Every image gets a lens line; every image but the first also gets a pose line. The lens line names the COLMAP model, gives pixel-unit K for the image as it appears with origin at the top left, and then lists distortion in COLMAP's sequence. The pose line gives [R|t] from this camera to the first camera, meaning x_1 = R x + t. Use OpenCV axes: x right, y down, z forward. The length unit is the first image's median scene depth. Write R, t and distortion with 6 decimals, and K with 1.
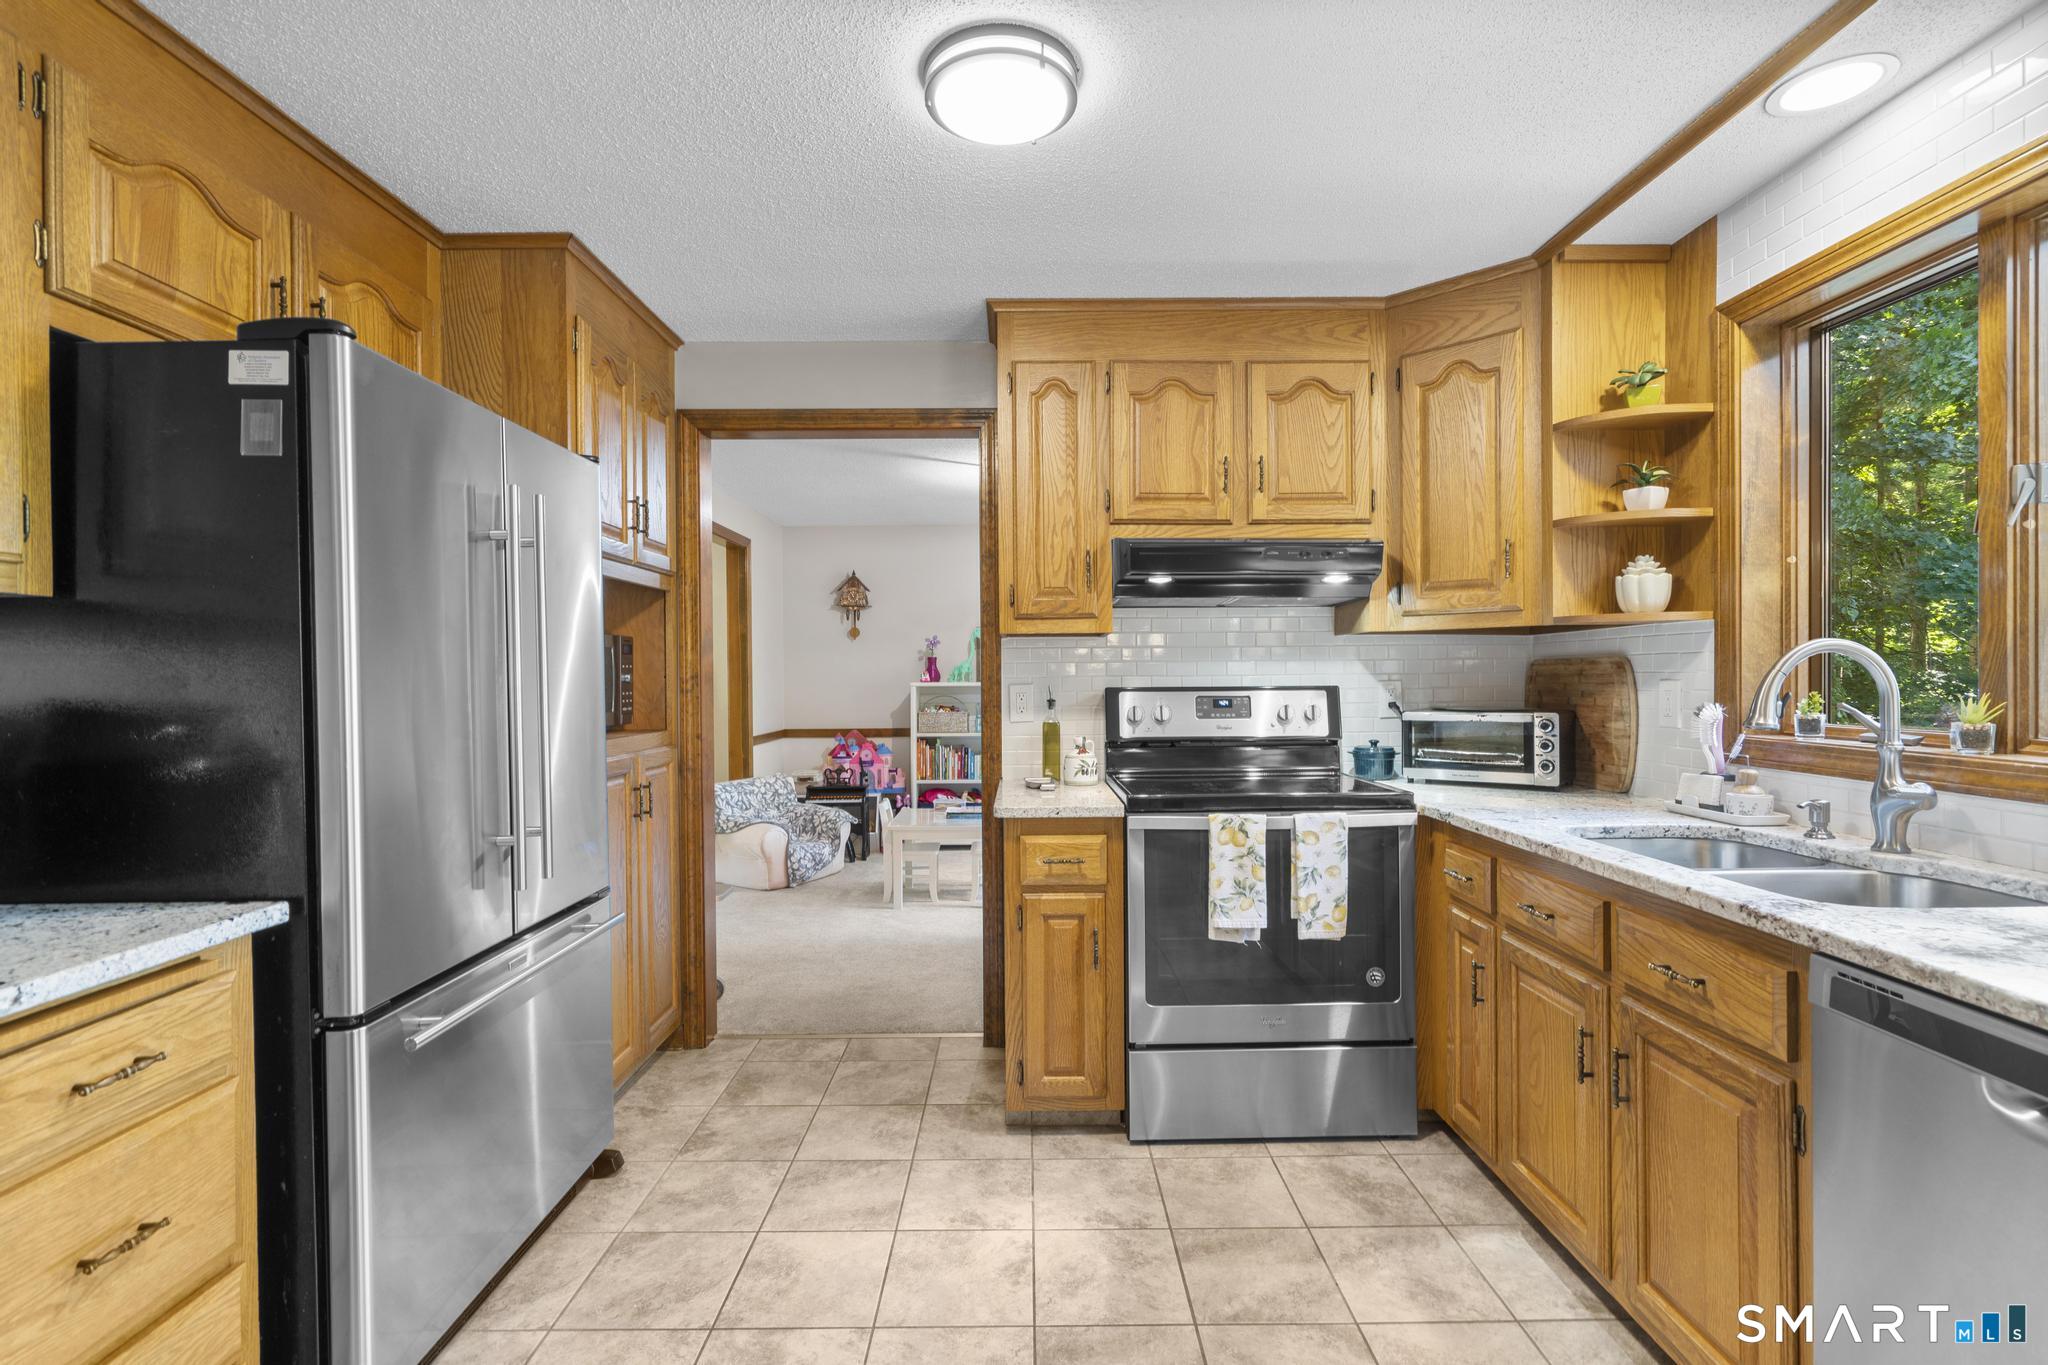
lens RADIAL K [[929.6, 0, 1029.1], [0, 929.6, 680.5], [0, 0, 1]] dist [-0.003364, 0.001792]
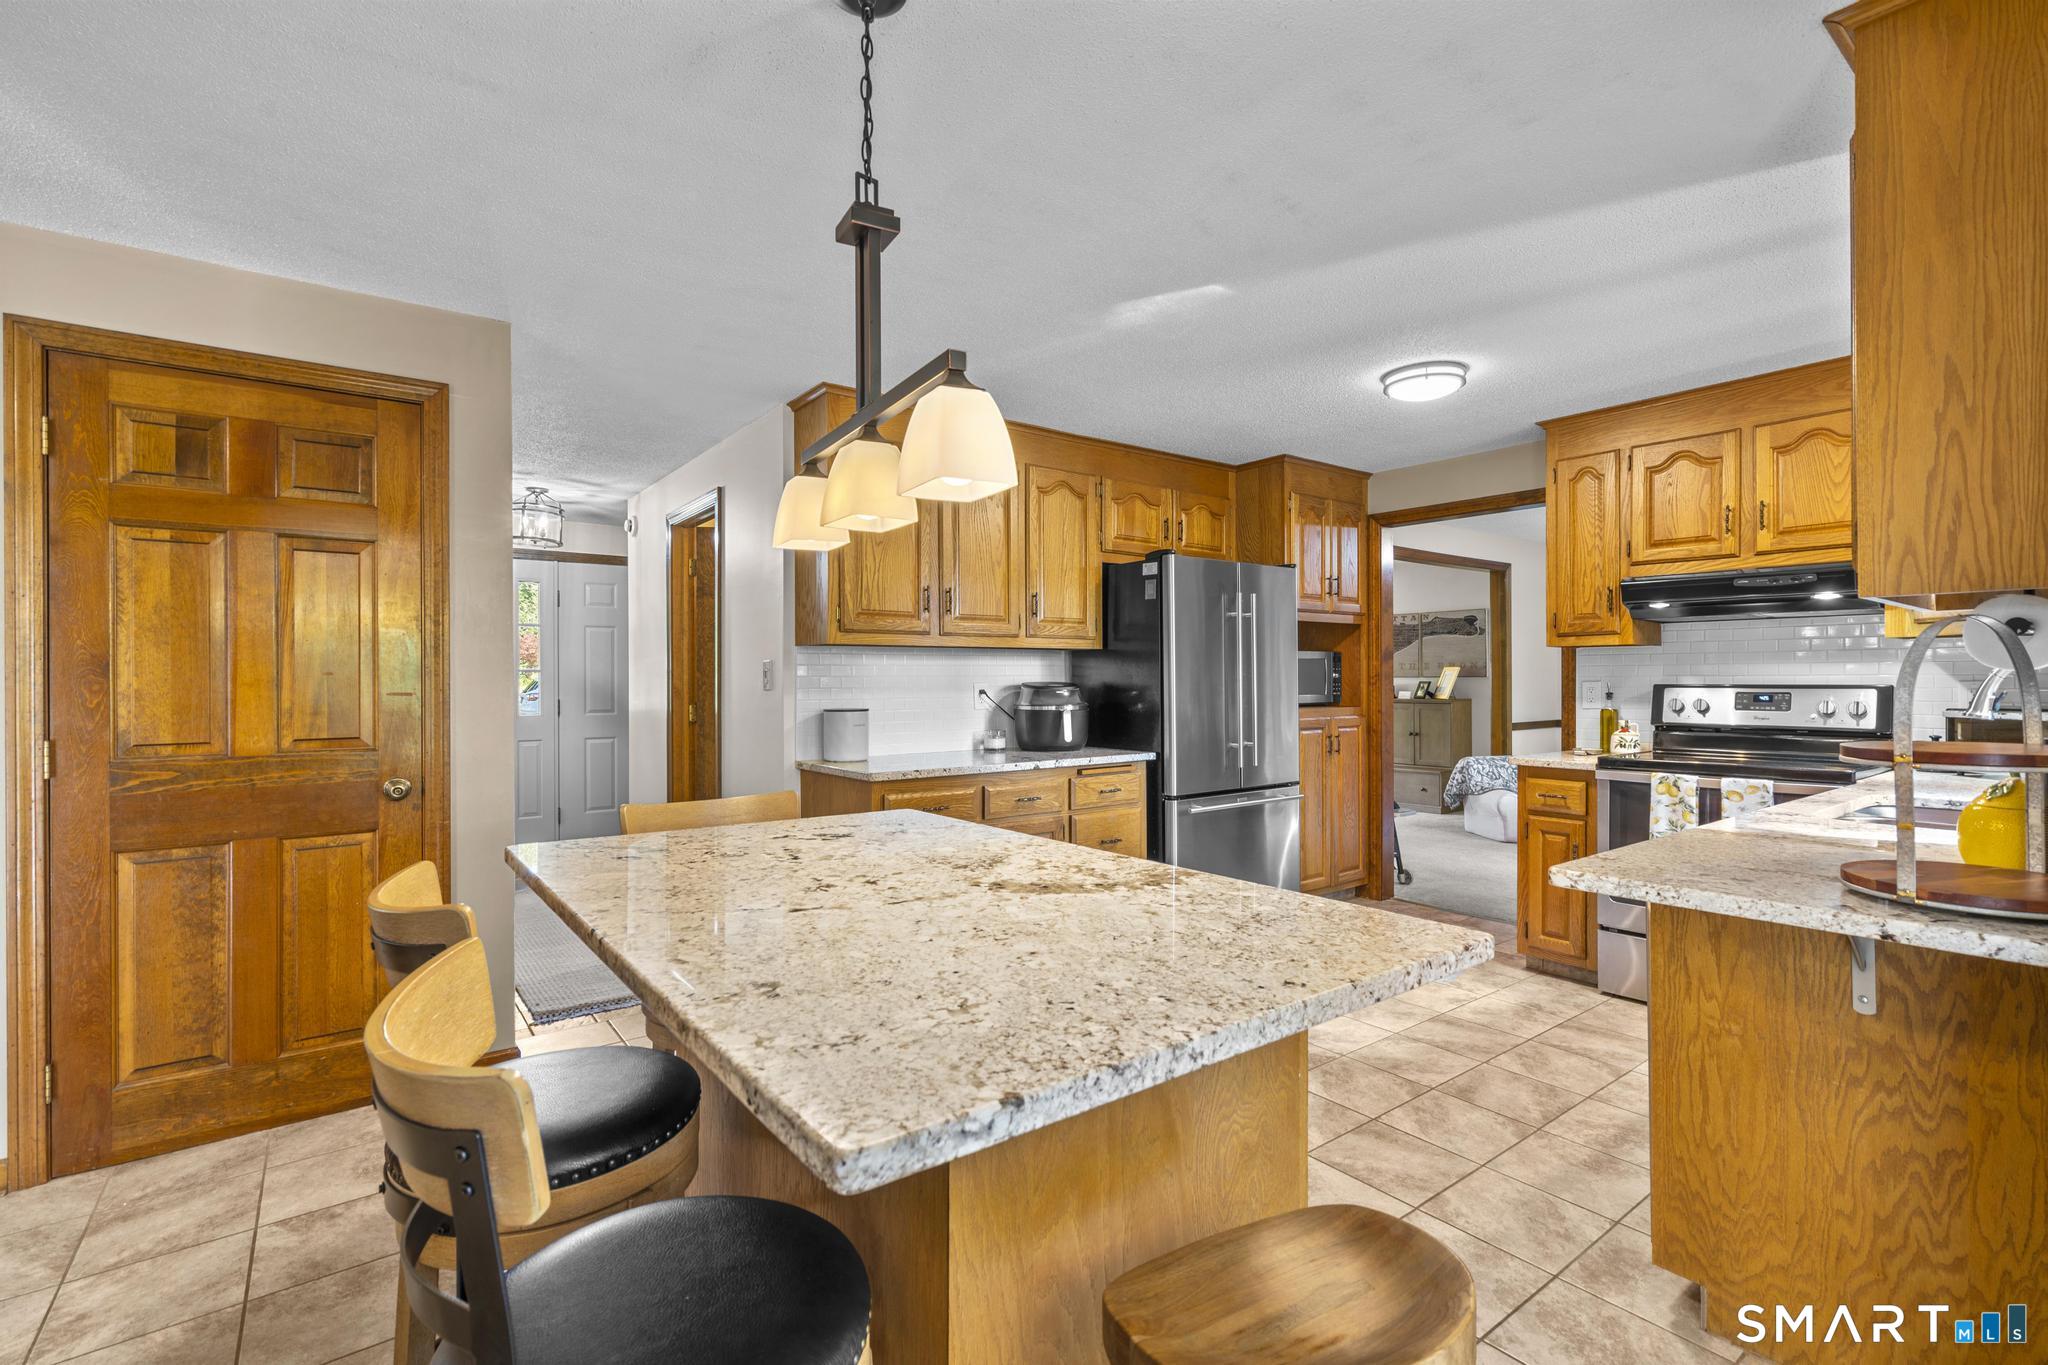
lens RADIAL K [[929.6, 0, 1027.6], [0, 929.6, 678.4], [0, 0, 1]] dist [-0.003364, 0.001792]
pose [[0.595713, 0.006499, -0.803171, 0.742122], [-0.005349, 0.999977, 0.004124, -0.001850], [0.803180, 0.001839, 0.595734, -0.603152]]
